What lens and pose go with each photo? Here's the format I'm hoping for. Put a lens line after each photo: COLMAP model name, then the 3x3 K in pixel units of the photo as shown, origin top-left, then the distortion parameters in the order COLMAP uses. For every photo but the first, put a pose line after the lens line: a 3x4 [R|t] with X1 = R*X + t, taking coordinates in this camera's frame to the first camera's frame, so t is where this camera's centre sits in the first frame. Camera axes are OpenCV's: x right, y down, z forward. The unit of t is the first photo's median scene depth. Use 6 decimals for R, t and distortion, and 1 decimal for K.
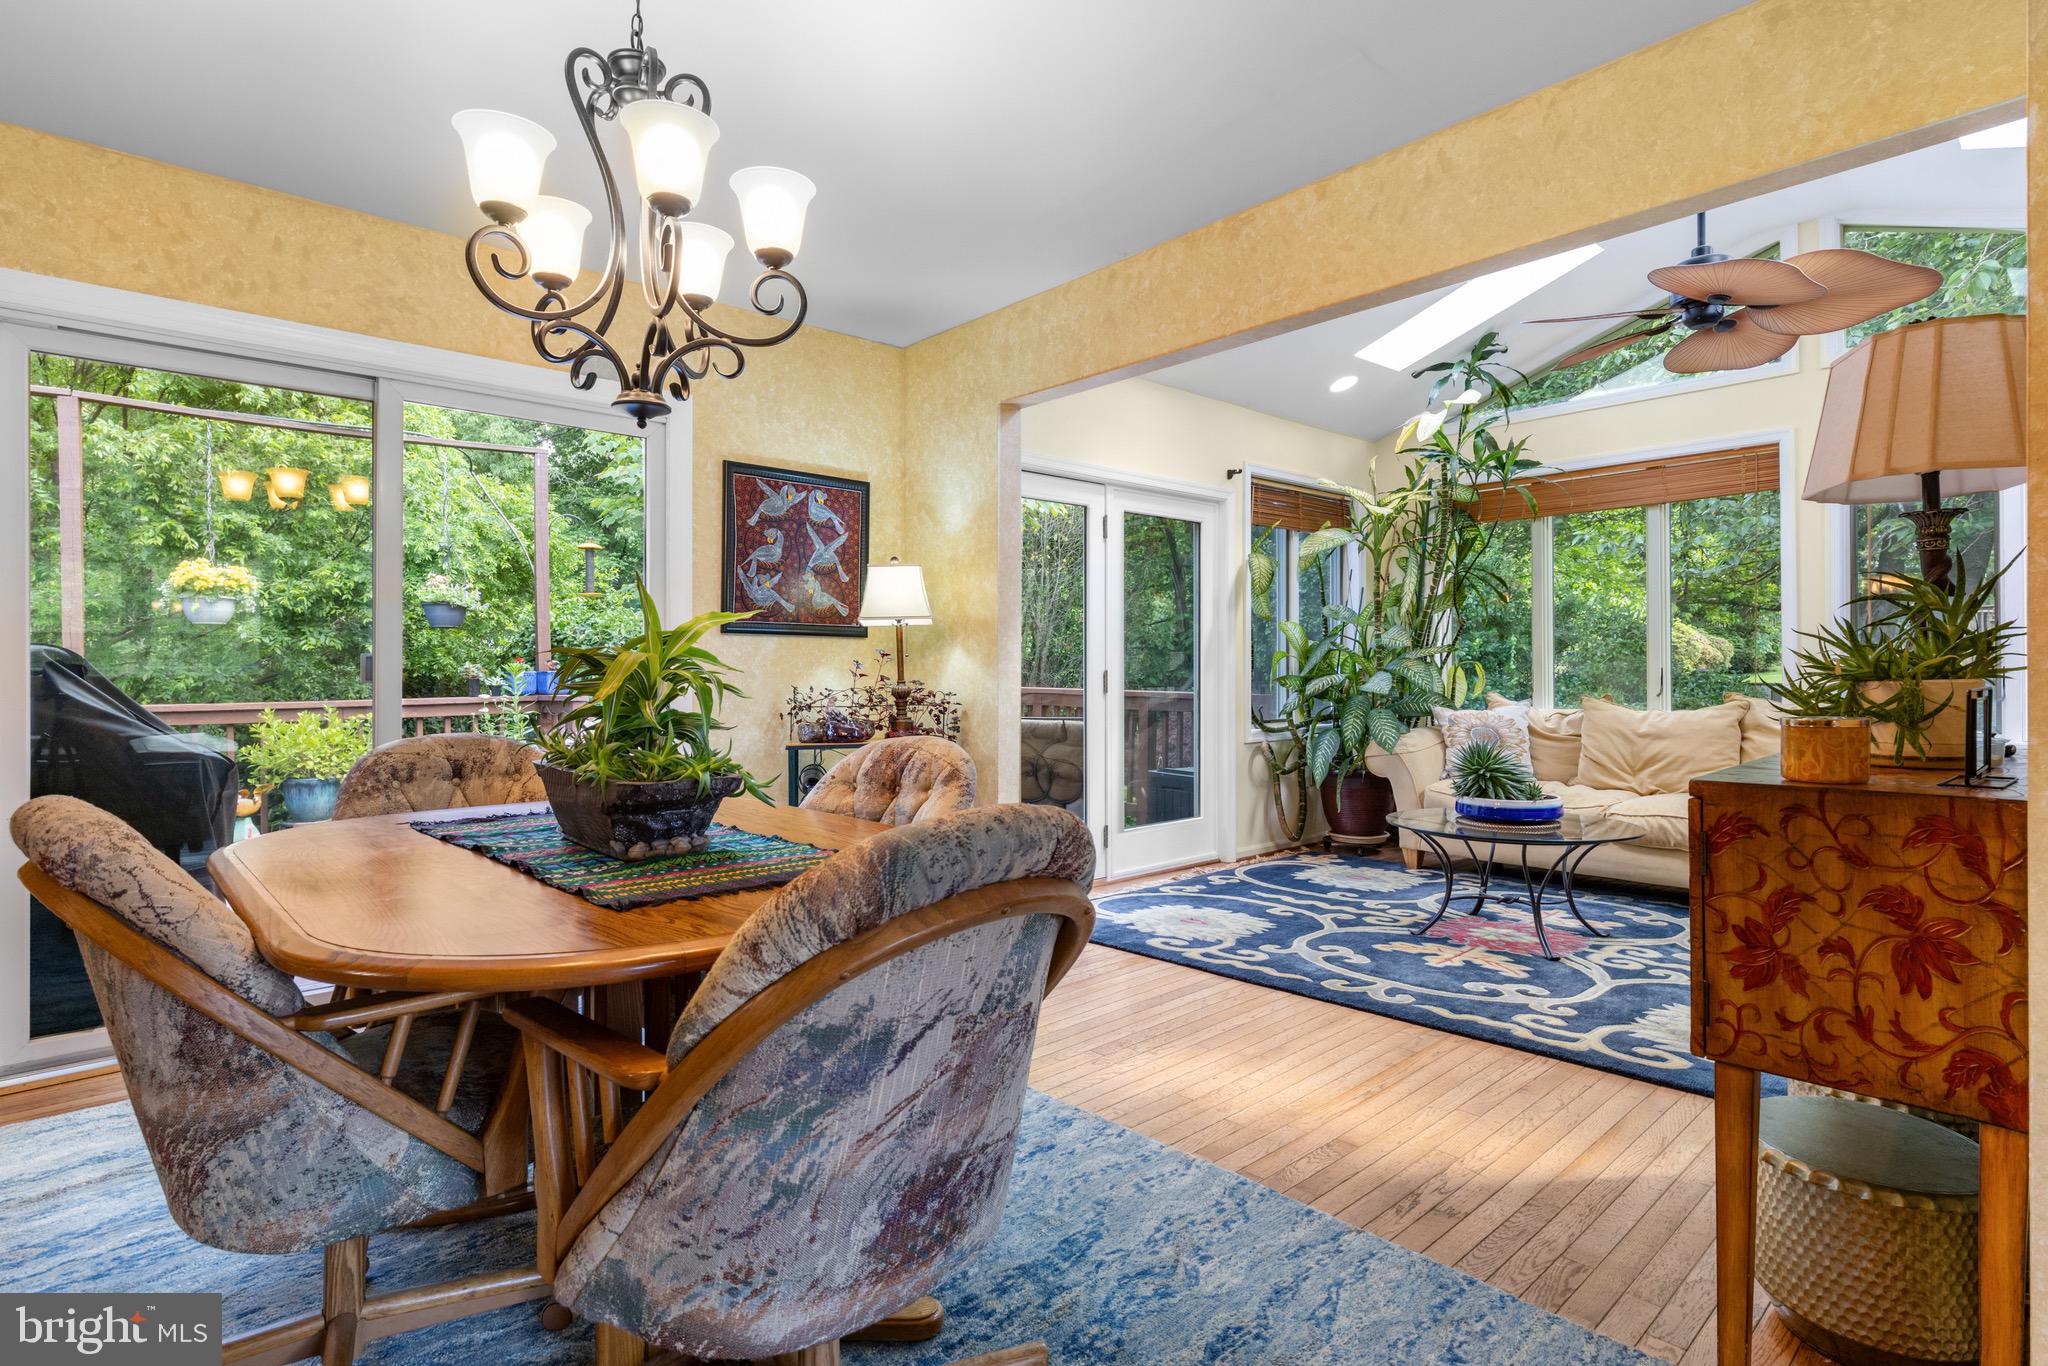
lens RADIAL K [[1039.4, 0, 1020.5], [0, 1039.4, 673.2], [0, 0, 1]] dist [0.000009, 0.001573]
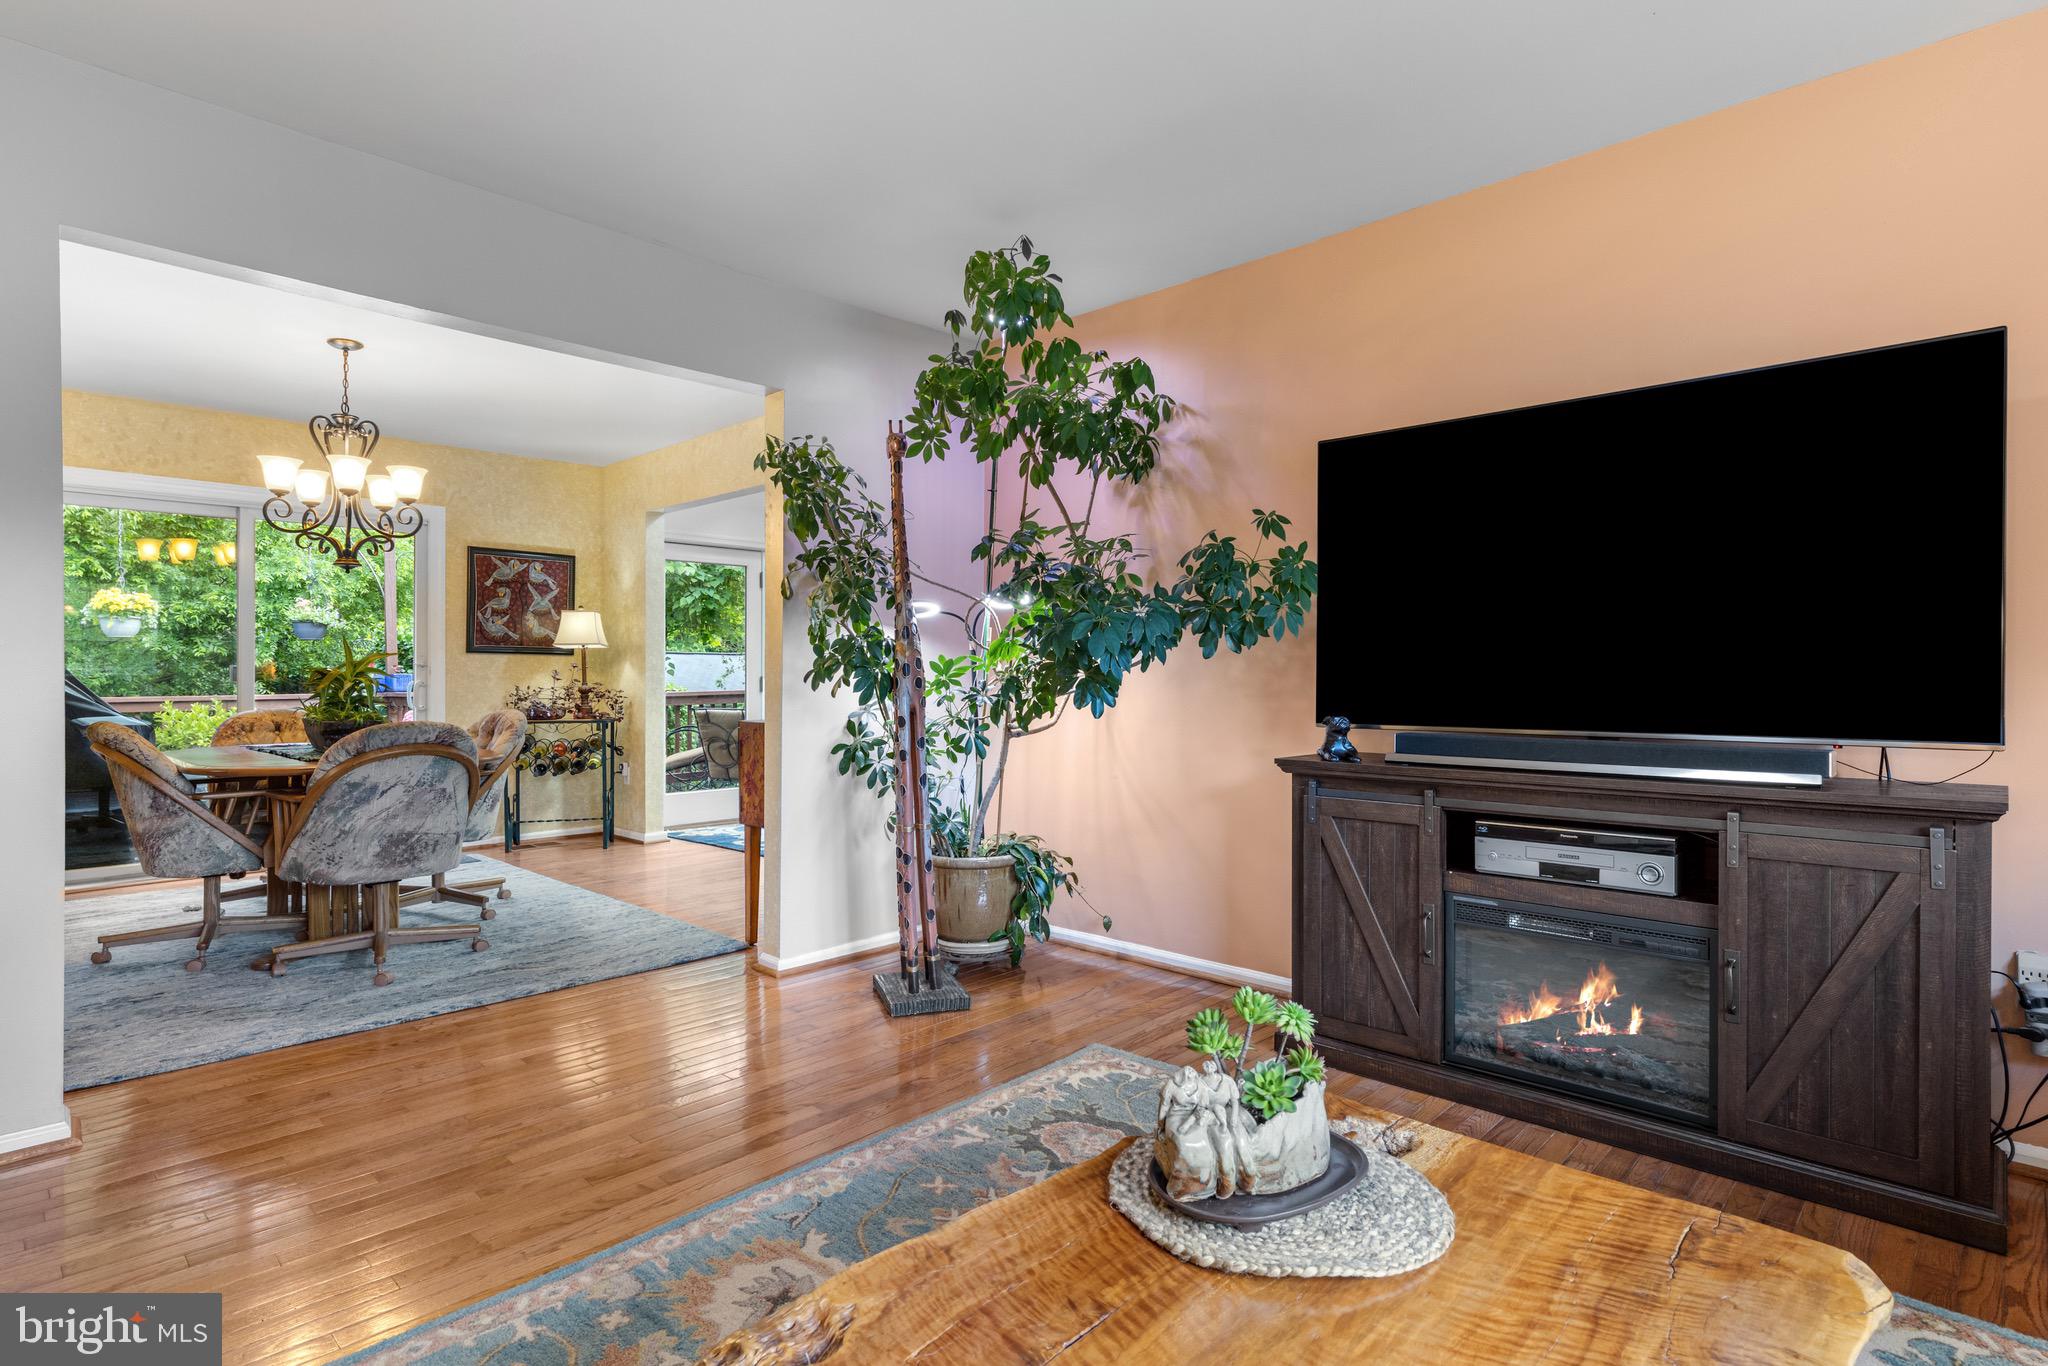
lens RADIAL K [[1039.4, 0, 1021.2], [0, 1039.4, 688.0], [0, 0, 1]] dist [0.000009, 0.001573]
pose [[0.997755, 0.005593, 0.066732, 0.453962], [-0.006348, 0.999918, 0.011096, -0.006710], [-0.066664, -0.011495, 0.997709, -0.655942]]
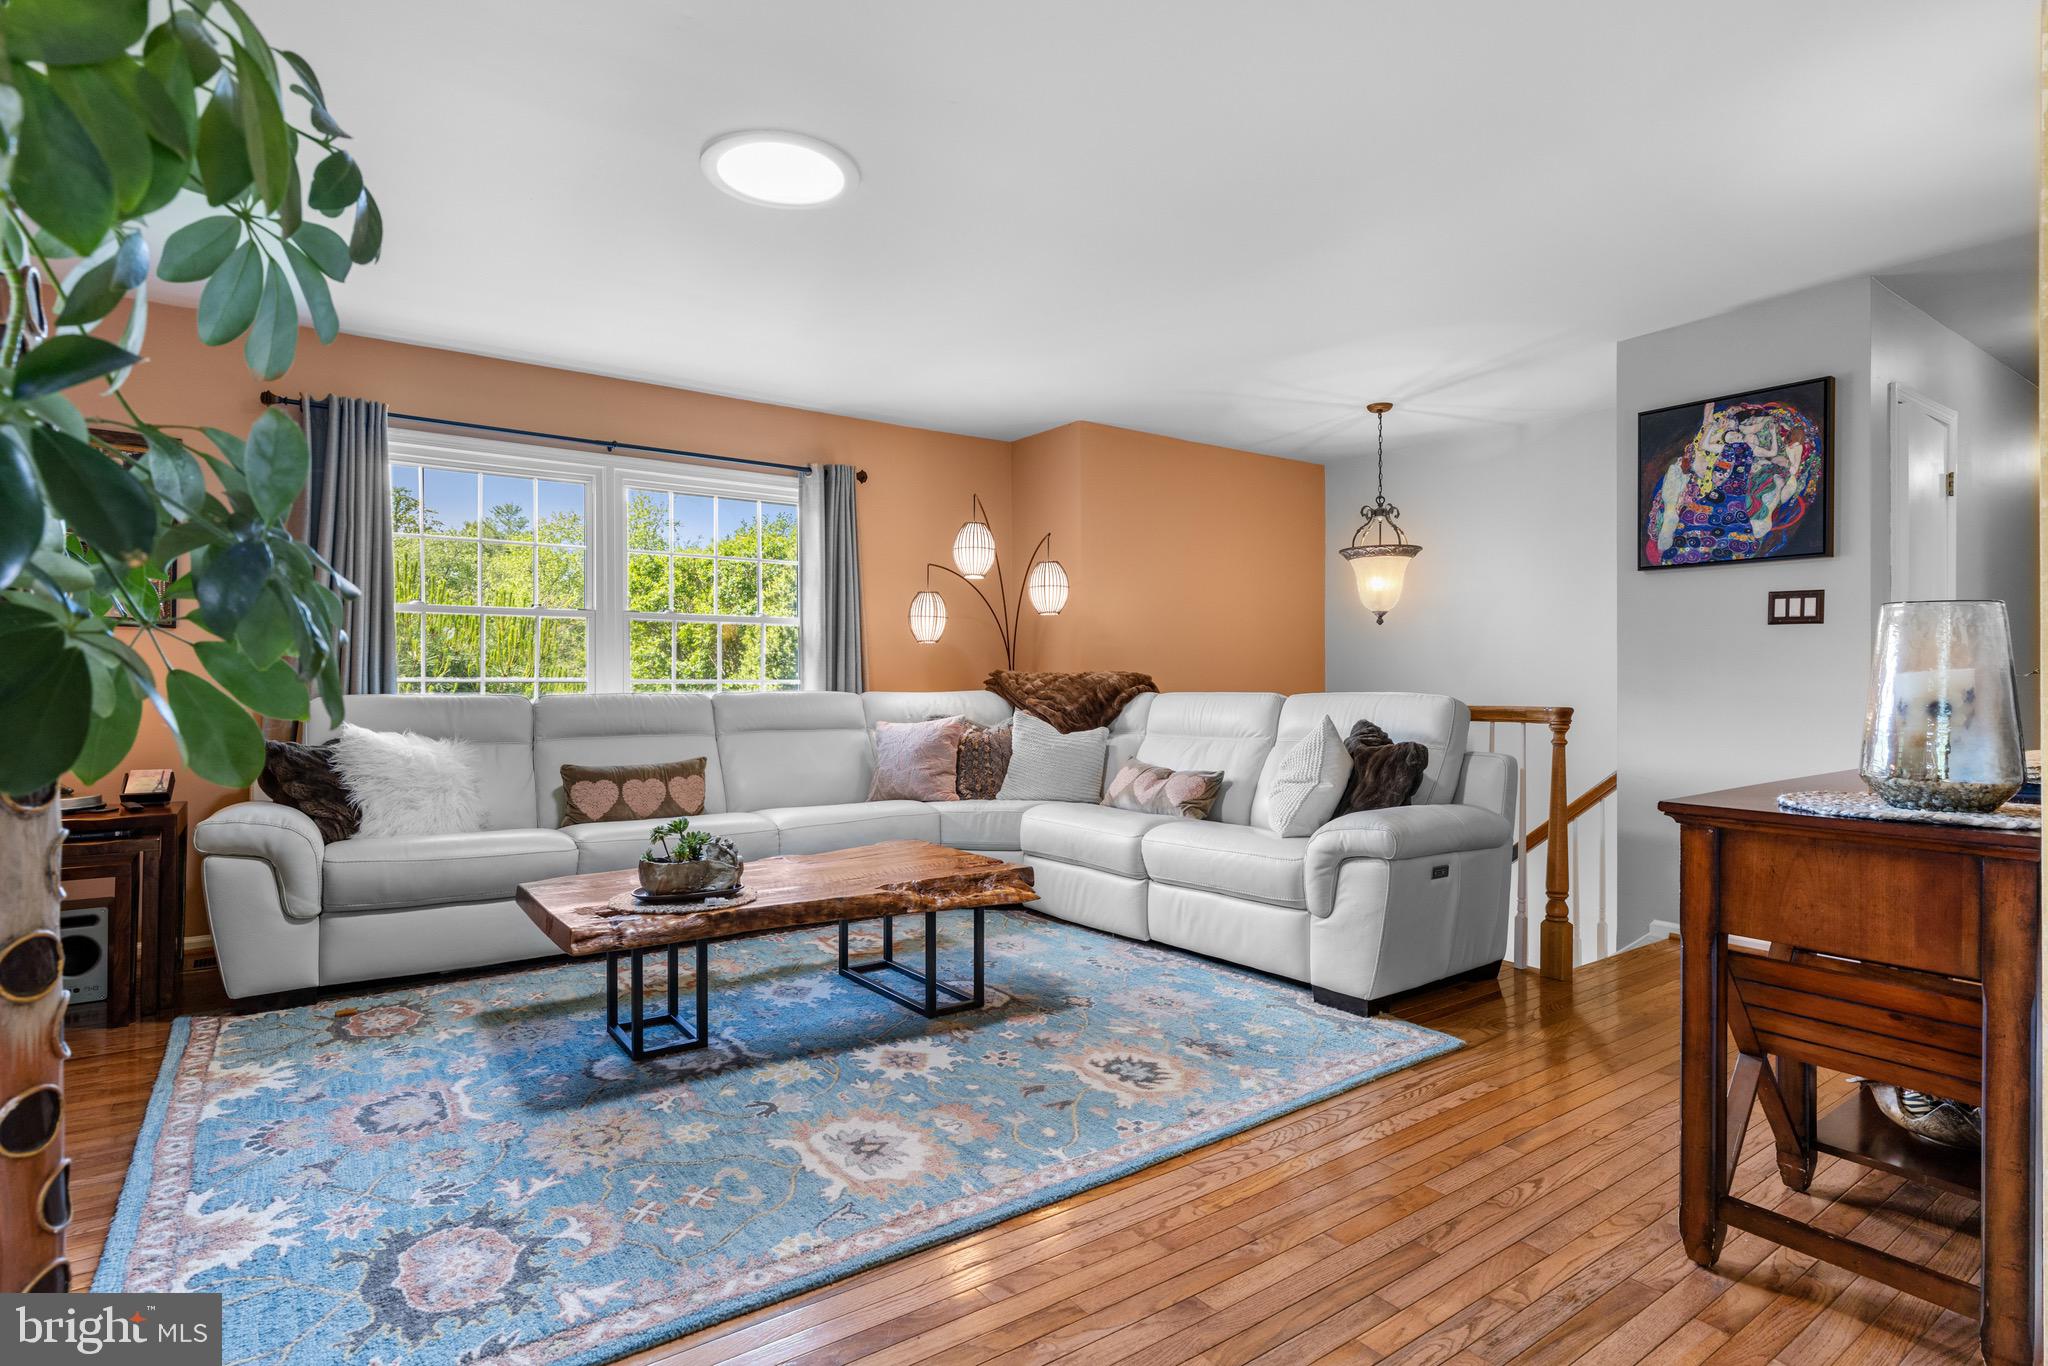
lens RADIAL K [[1039.4, 0, 1013.8], [0, 1039.4, 669.0], [0, 0, 1]] dist [0.000009, 0.001573]
pose [[-0.991453, 0.007052, 0.130276, 0.234058], [0.005838, 0.999936, -0.009700, -0.001007], [-0.130336, -0.008857, -0.991430, 0.329024]]
